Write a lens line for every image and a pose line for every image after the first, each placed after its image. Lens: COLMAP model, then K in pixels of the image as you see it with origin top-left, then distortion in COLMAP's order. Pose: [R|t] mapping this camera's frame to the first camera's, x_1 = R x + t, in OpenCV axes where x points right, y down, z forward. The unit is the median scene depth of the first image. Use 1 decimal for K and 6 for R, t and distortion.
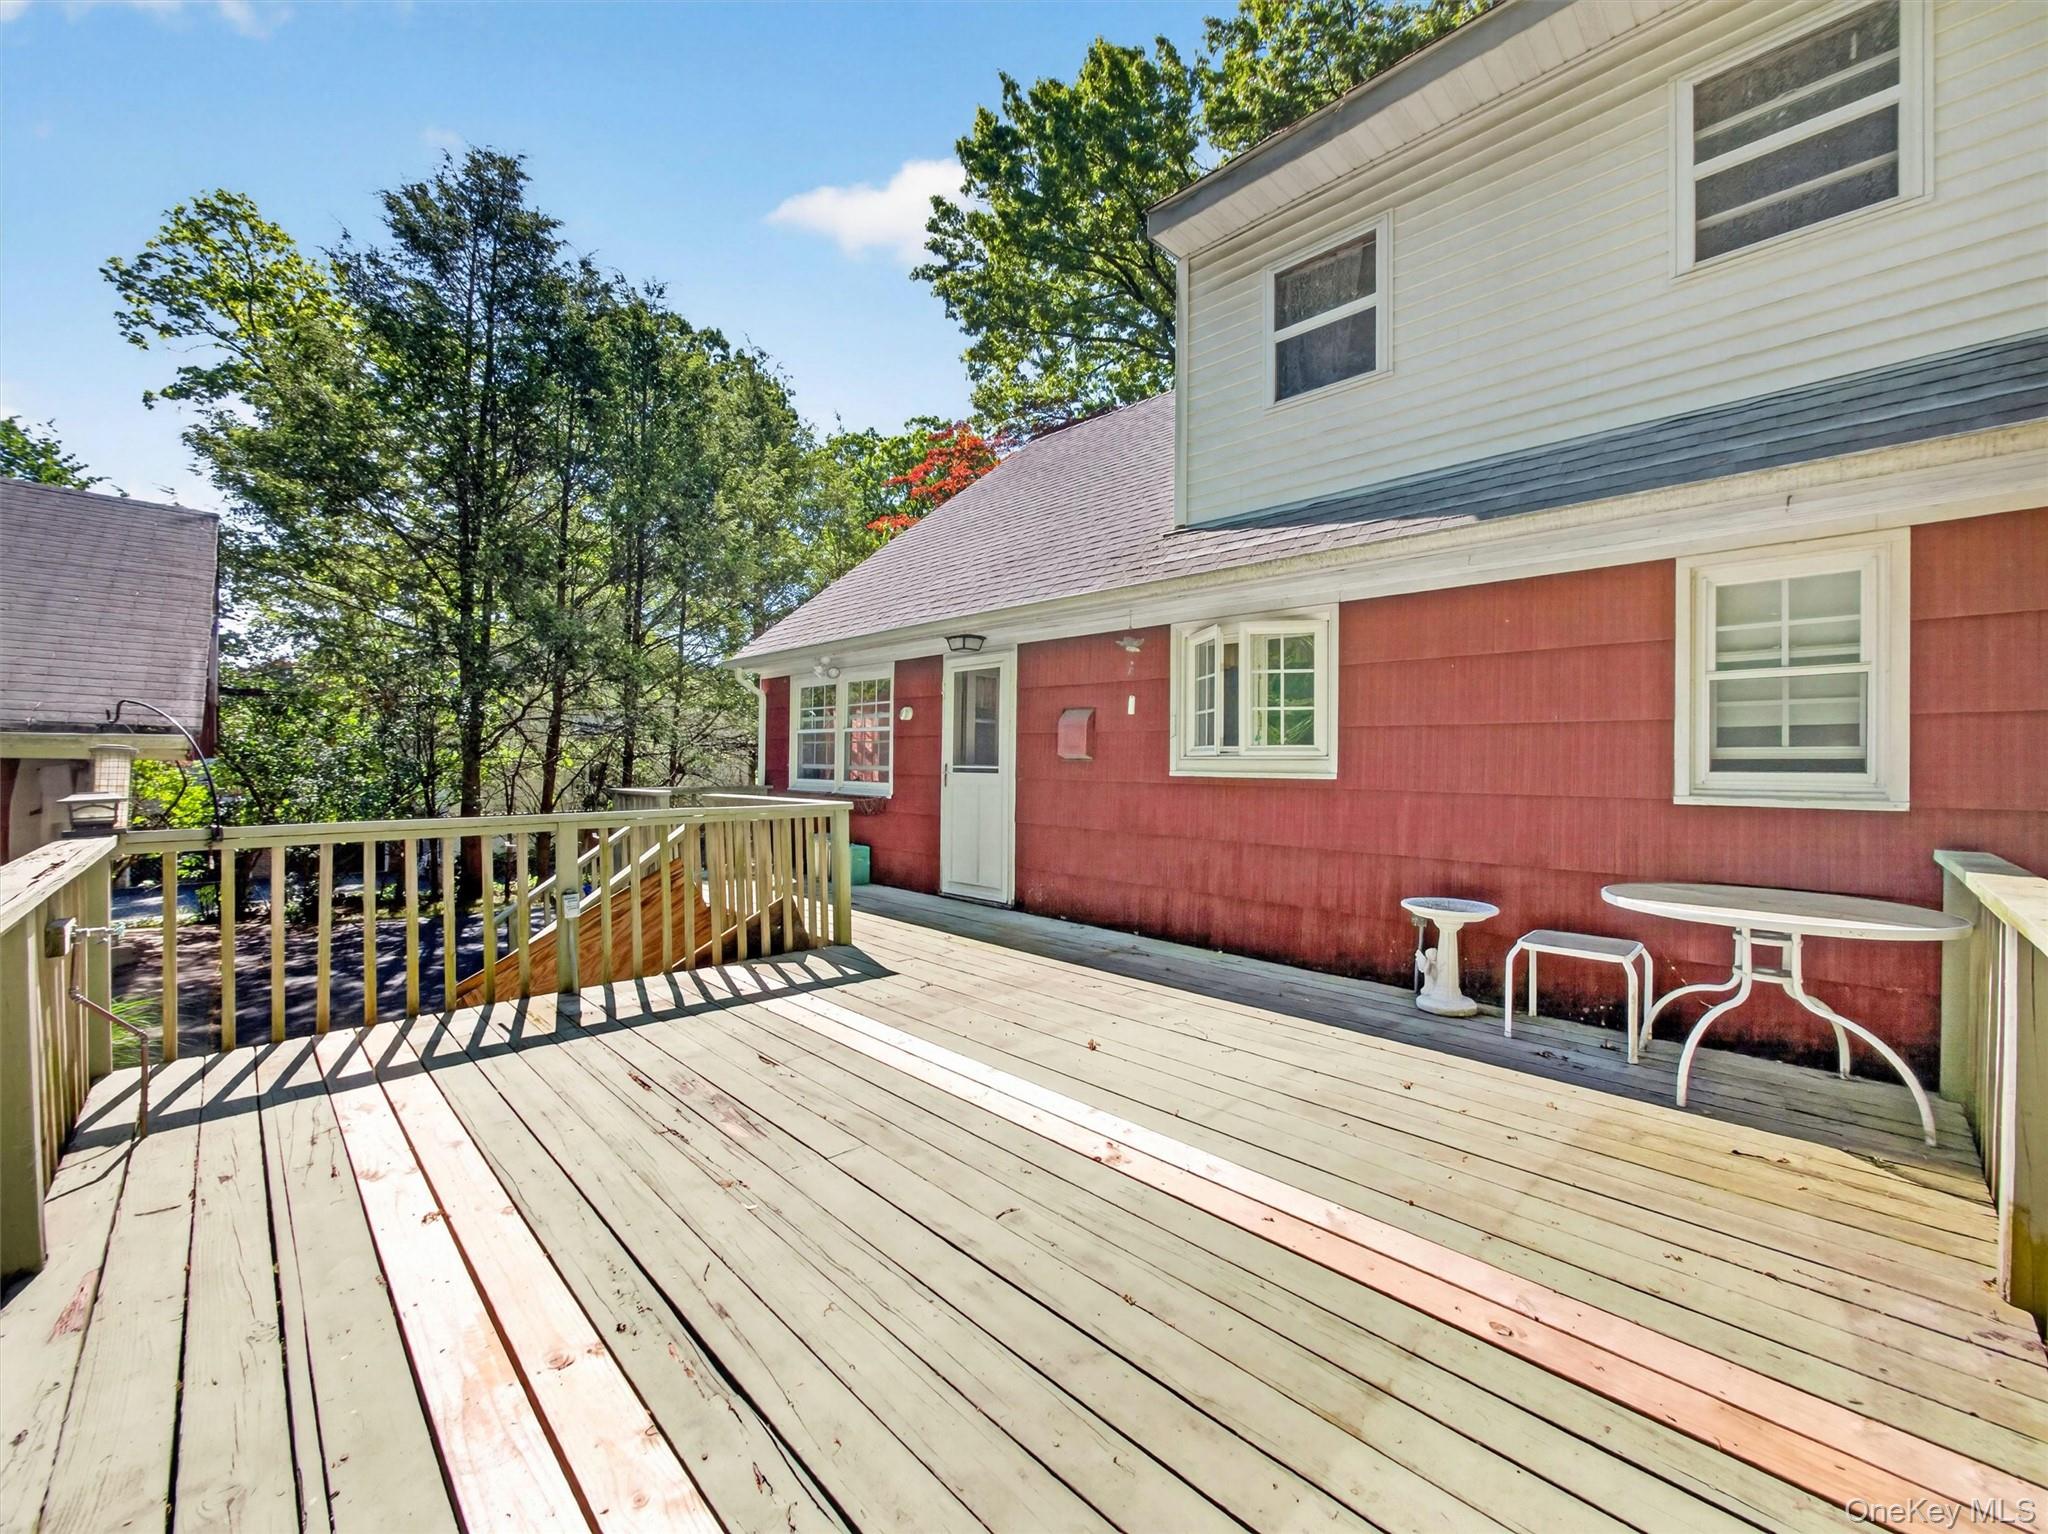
lens RADIAL K [[824.7, 0, 1019.0], [0, 824.7, 752.8], [0, 0, 1]] dist [-0.004439, 0.000345]
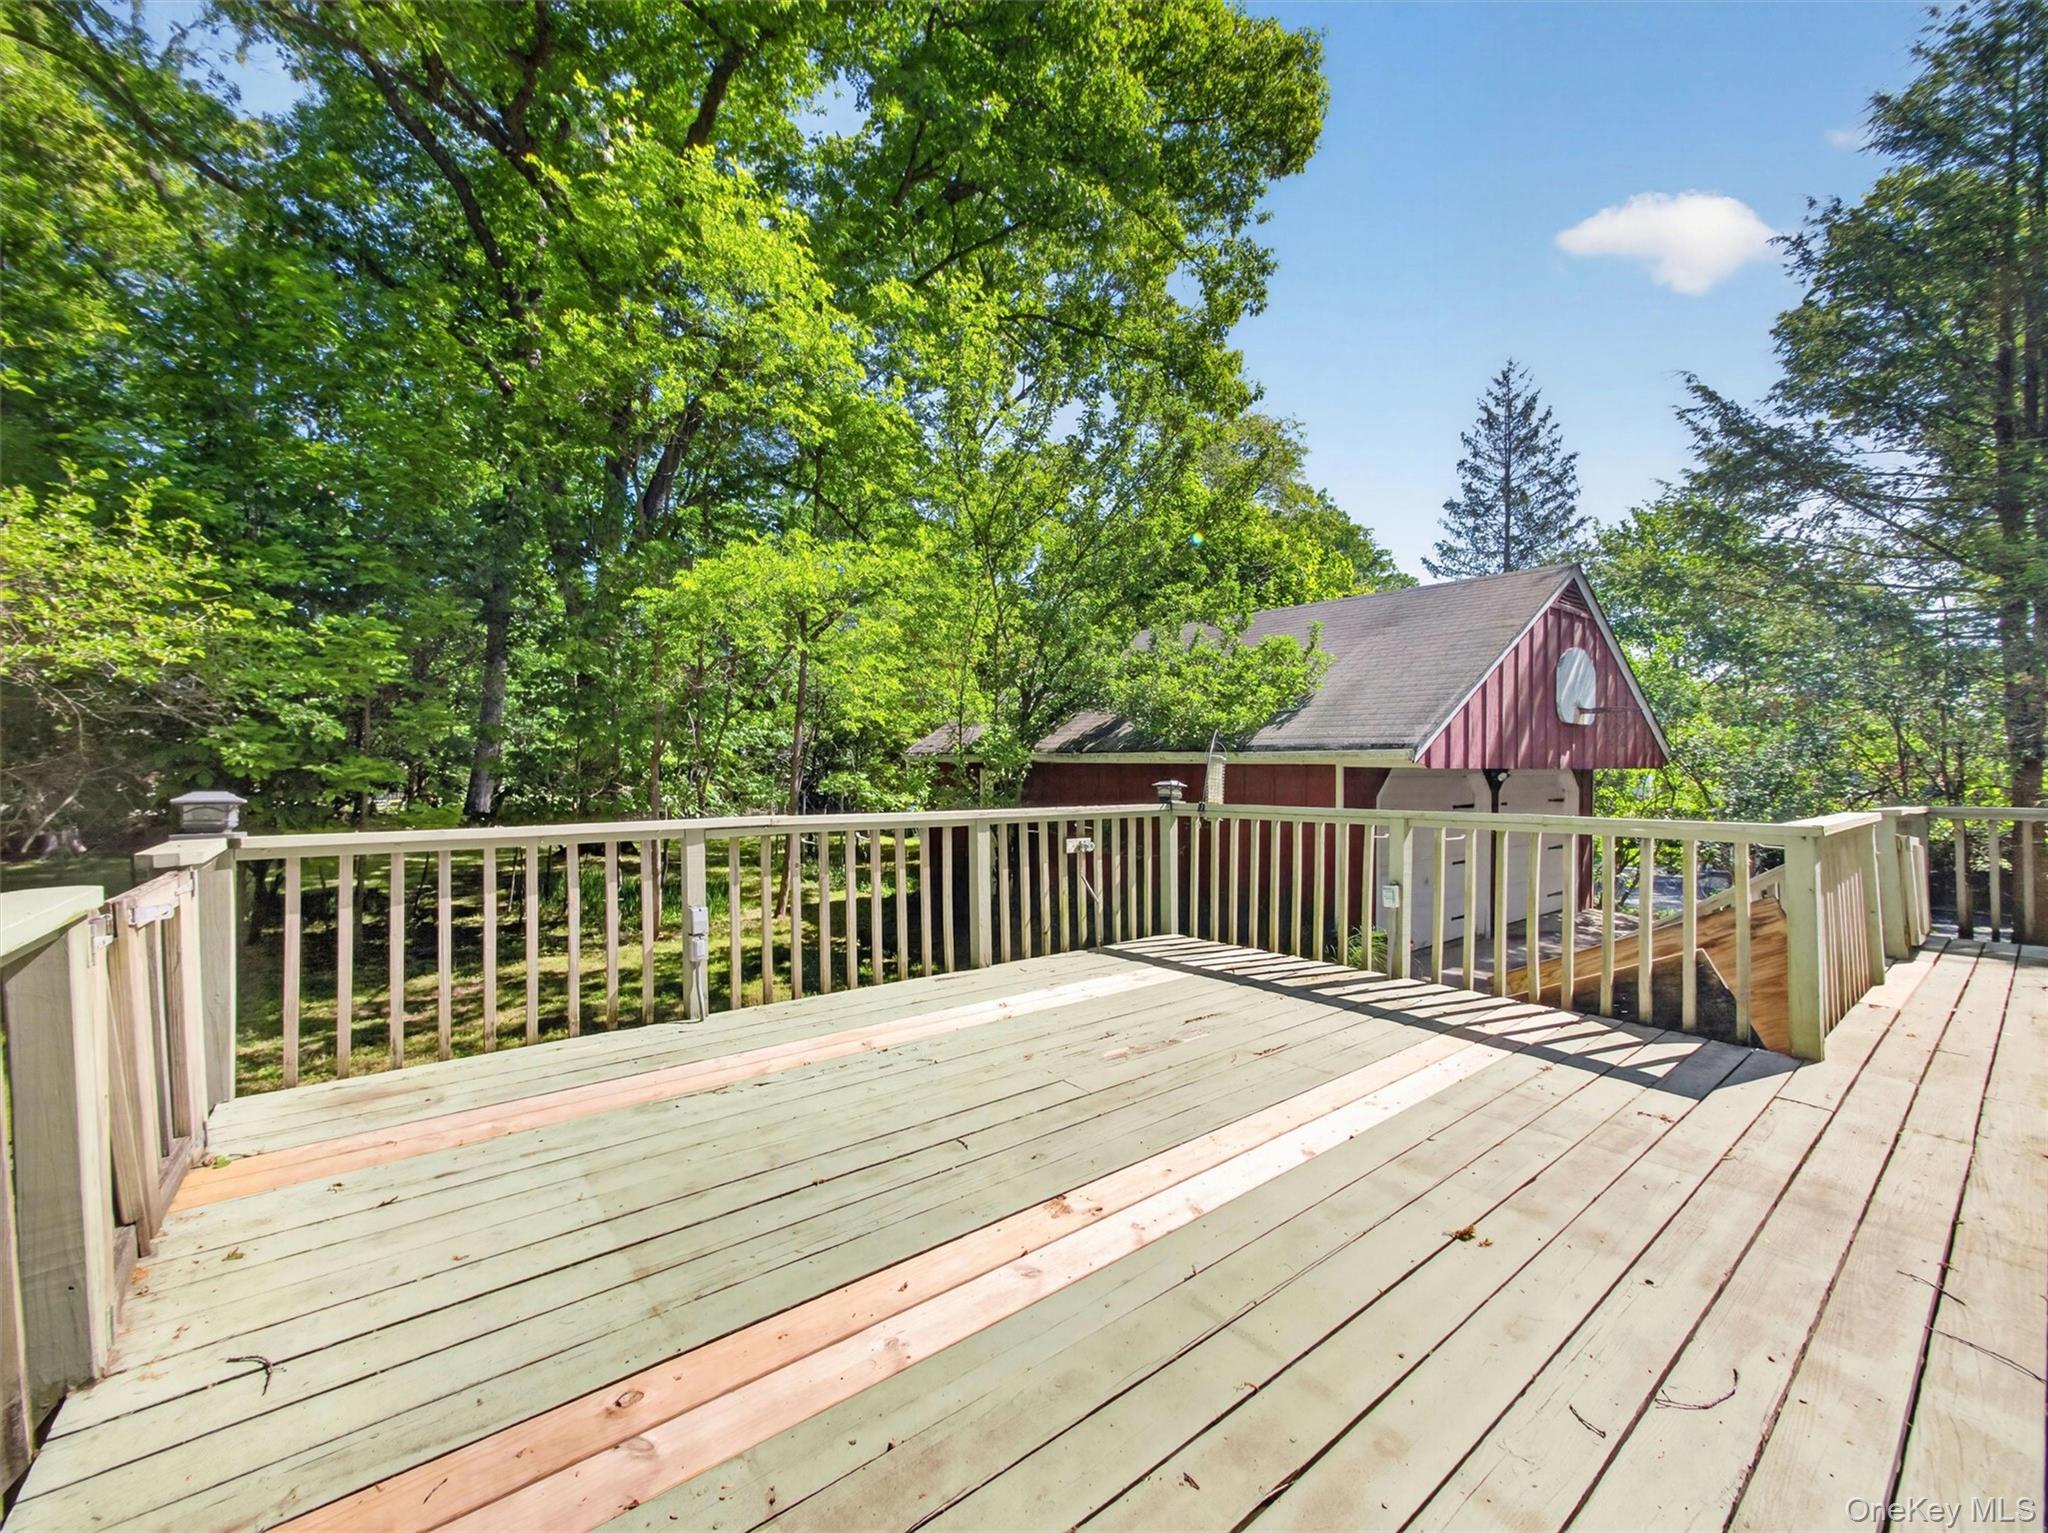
lens RADIAL K [[824.7, 0, 1027.8], [0, 824.7, 777.3], [0, 0, 1]] dist [-0.004439, 0.000345]
pose [[-0.093235, 0.000529, -0.995644, 0.583375], [0.006770, 0.999977, -0.000103, 0.025403], [0.995621, -0.006751, -0.093237, 0.626903]]
